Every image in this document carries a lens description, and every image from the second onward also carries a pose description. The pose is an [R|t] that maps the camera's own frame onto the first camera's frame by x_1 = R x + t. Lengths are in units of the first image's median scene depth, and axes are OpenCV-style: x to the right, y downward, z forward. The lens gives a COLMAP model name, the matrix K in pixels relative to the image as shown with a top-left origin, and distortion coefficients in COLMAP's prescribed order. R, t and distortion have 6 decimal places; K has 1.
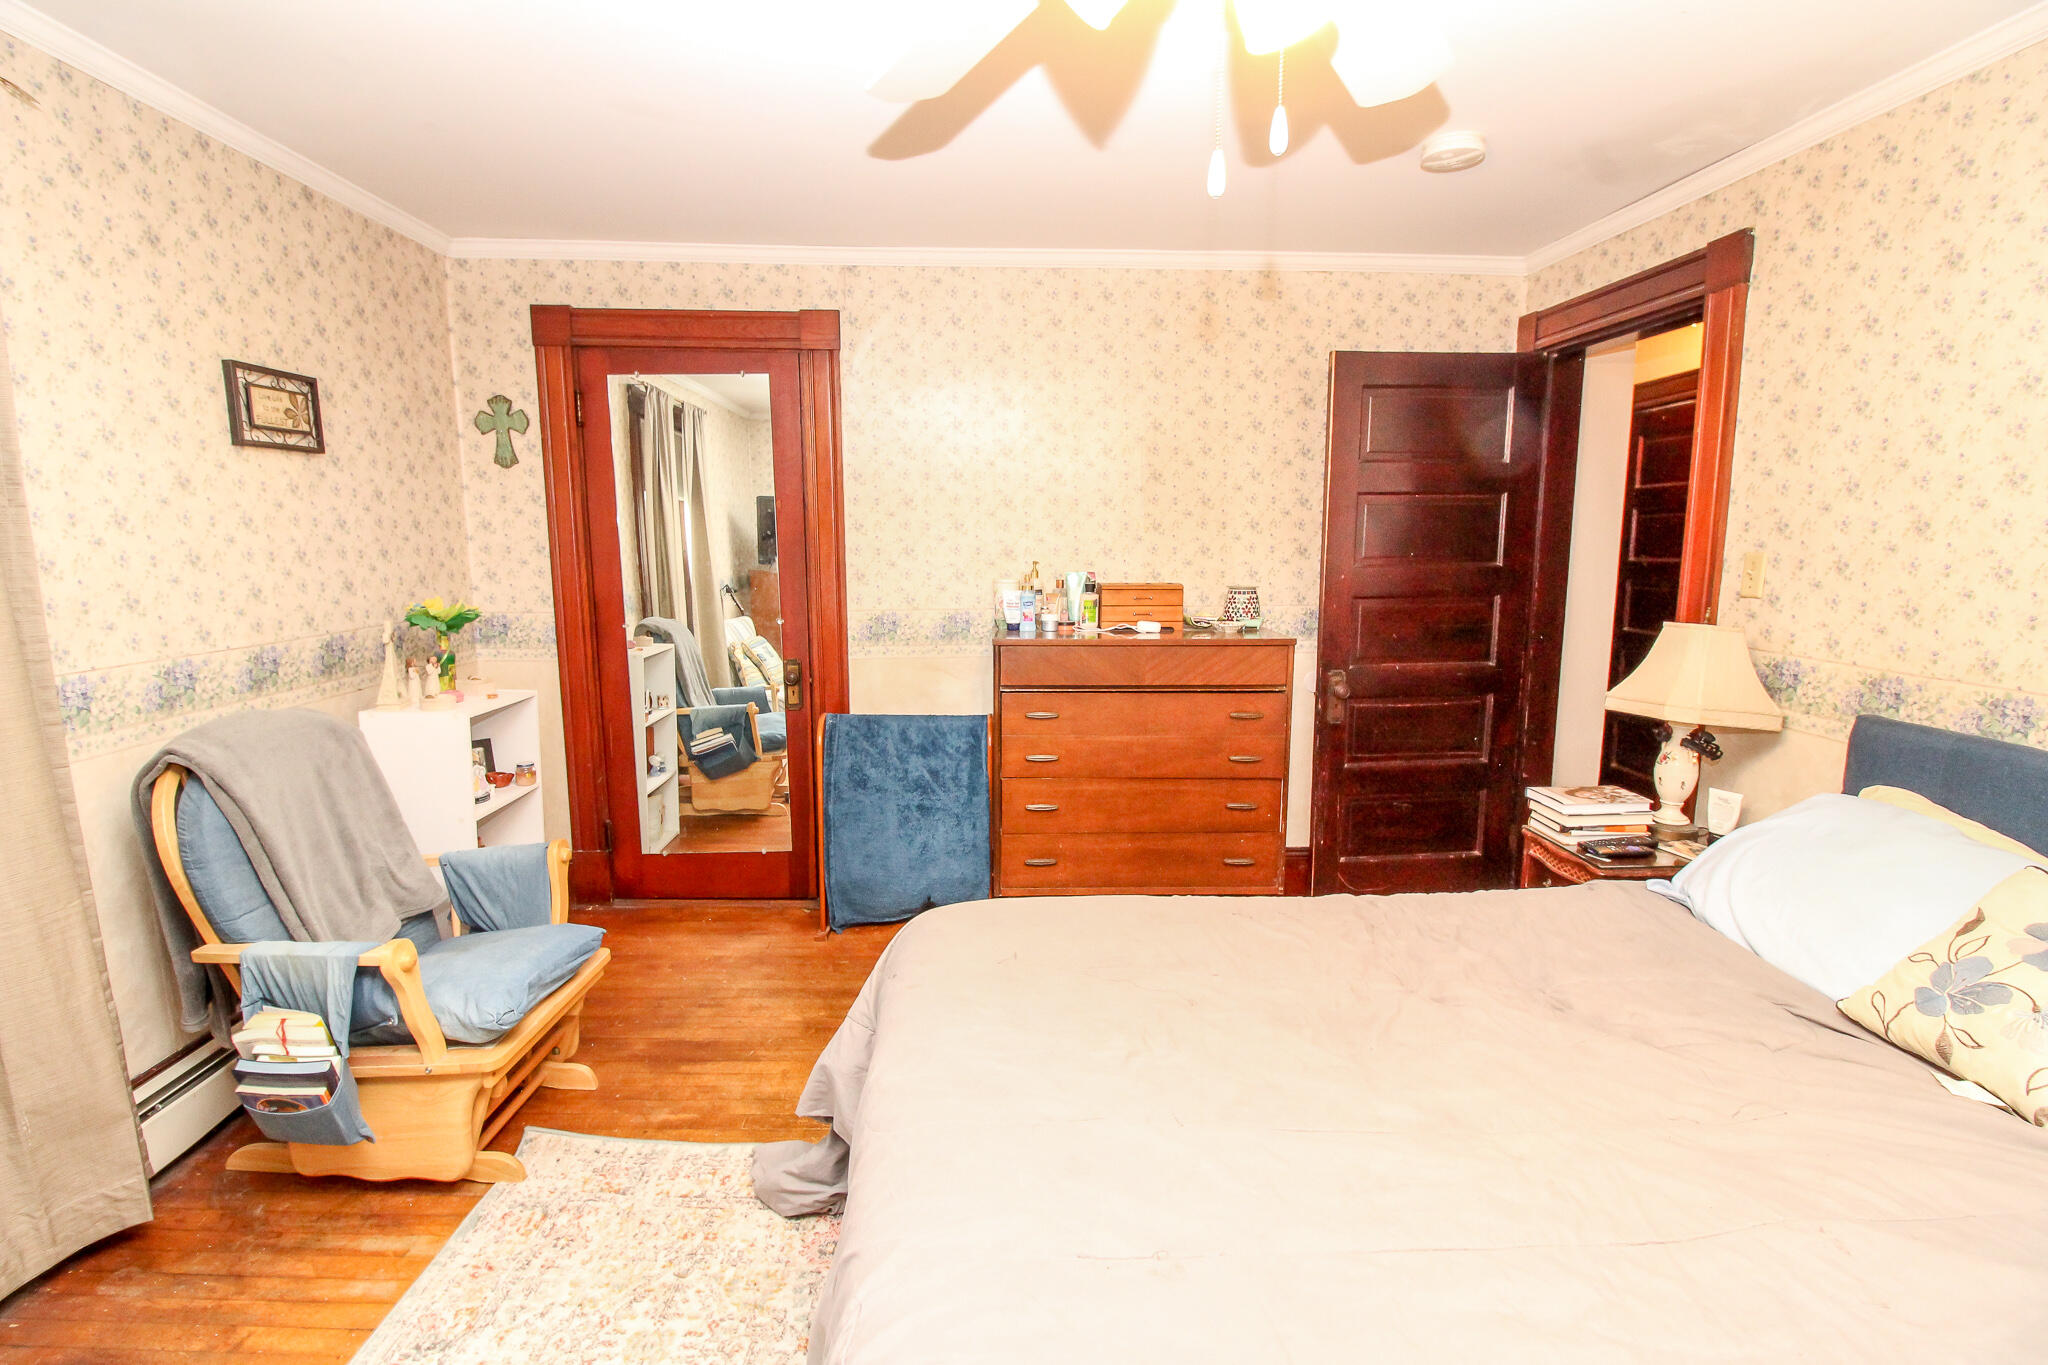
lens RADIAL K [[942.5, 0, 1010.8], [0, 942.5, 677.6], [0, 0, 1]] dist [-0.000040, -0.012272]
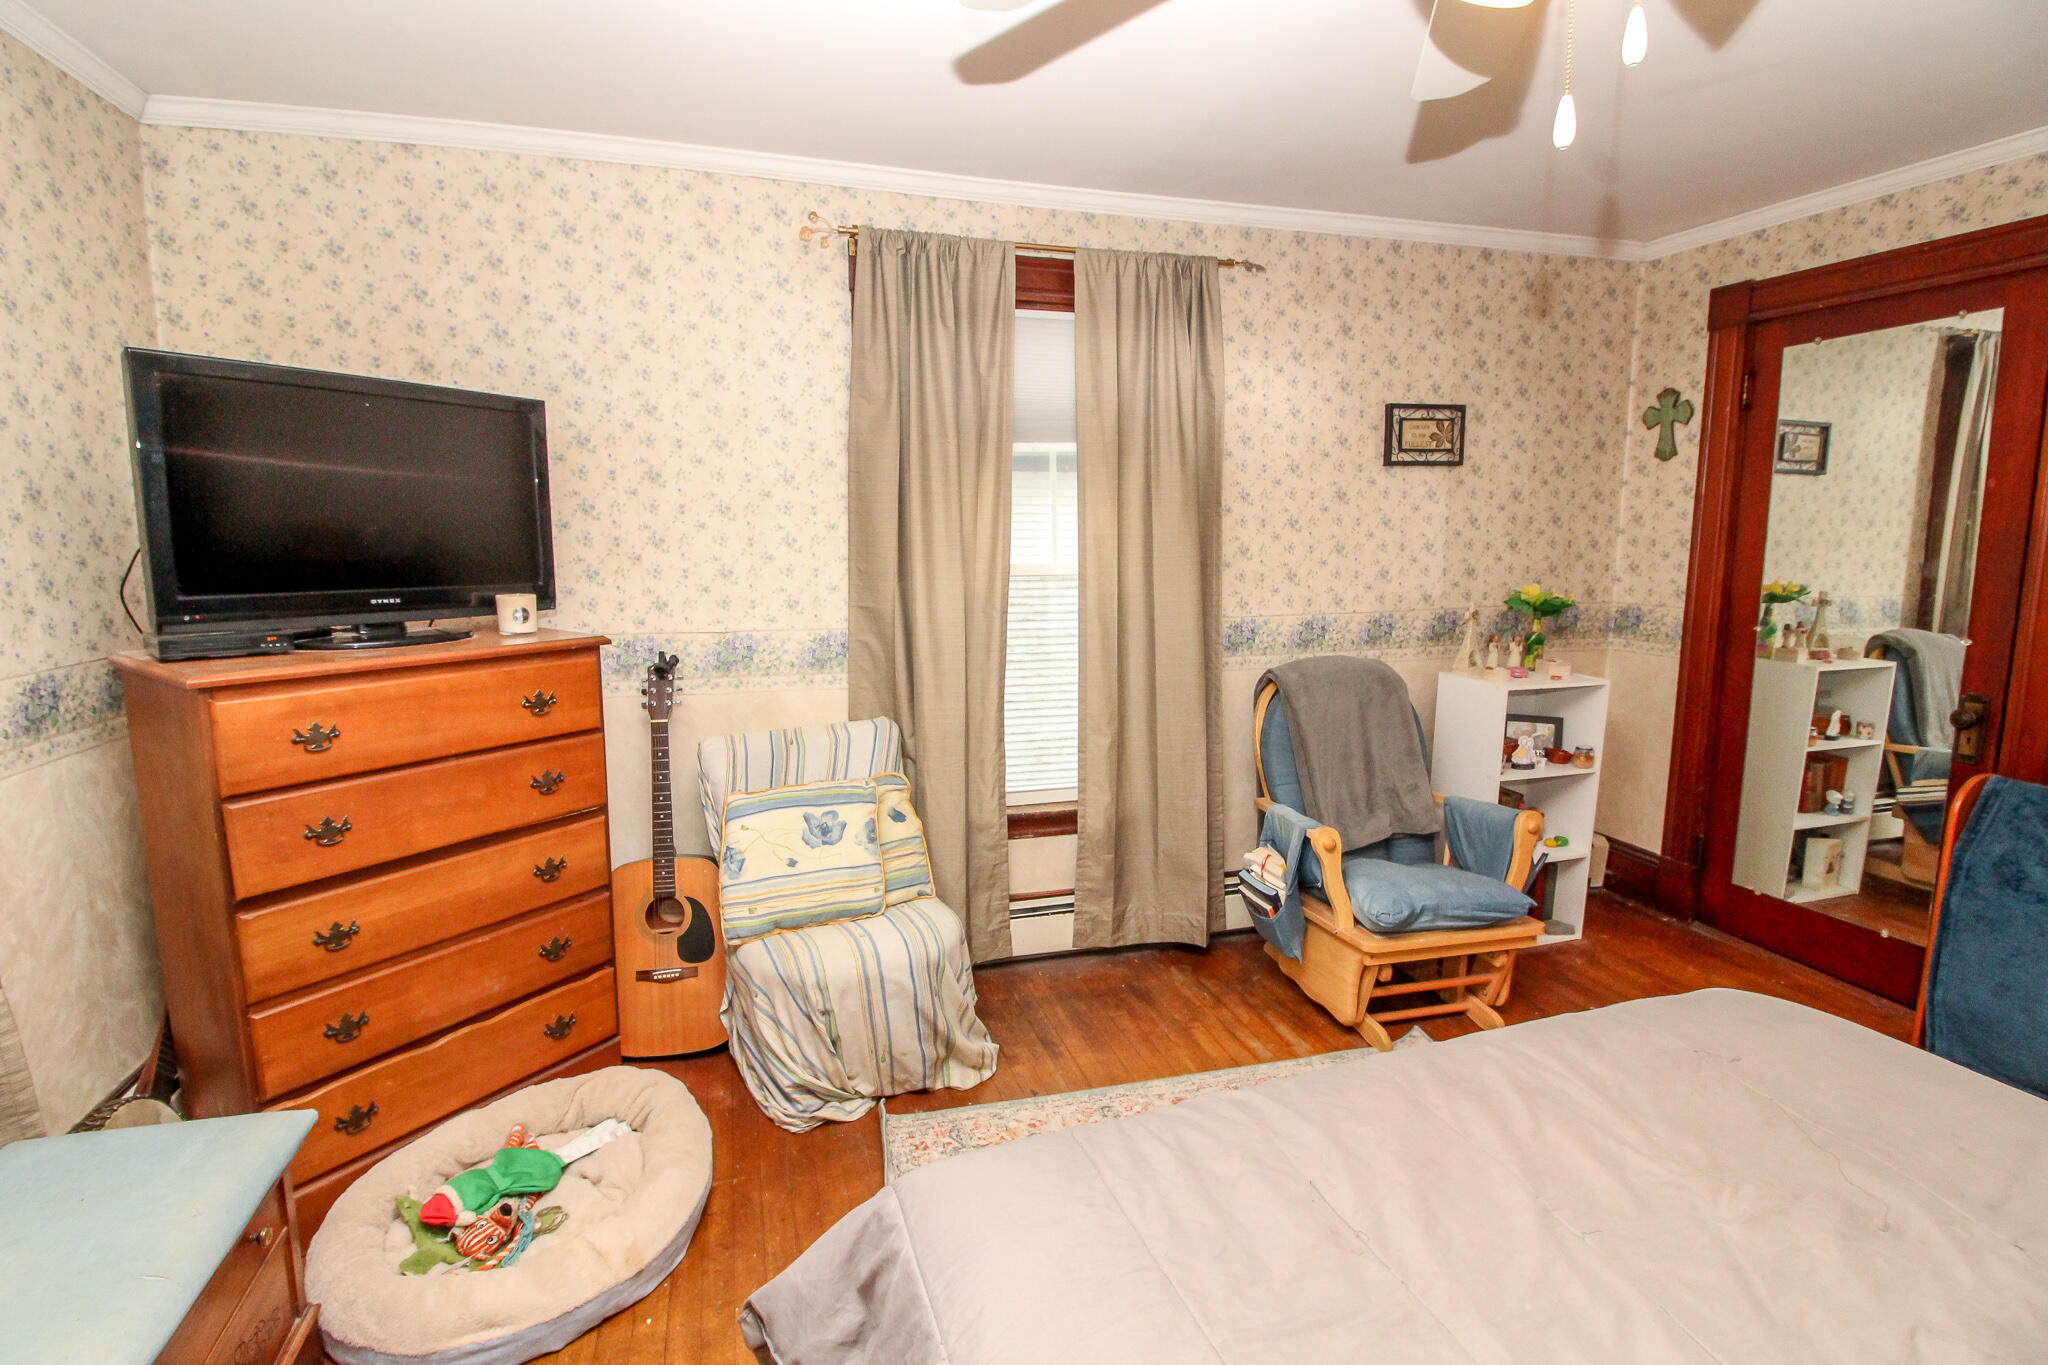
lens RADIAL K [[942.5, 0, 1010.8], [0, 942.5, 677.6], [0, 0, 1]] dist [-0.000040, -0.012272]
pose [[0.262046, 0.136843, -0.955304, 0.356781], [-0.129923, 0.985886, 0.105585, -0.014481], [0.956270, 0.096447, 0.276127, 0.109731]]
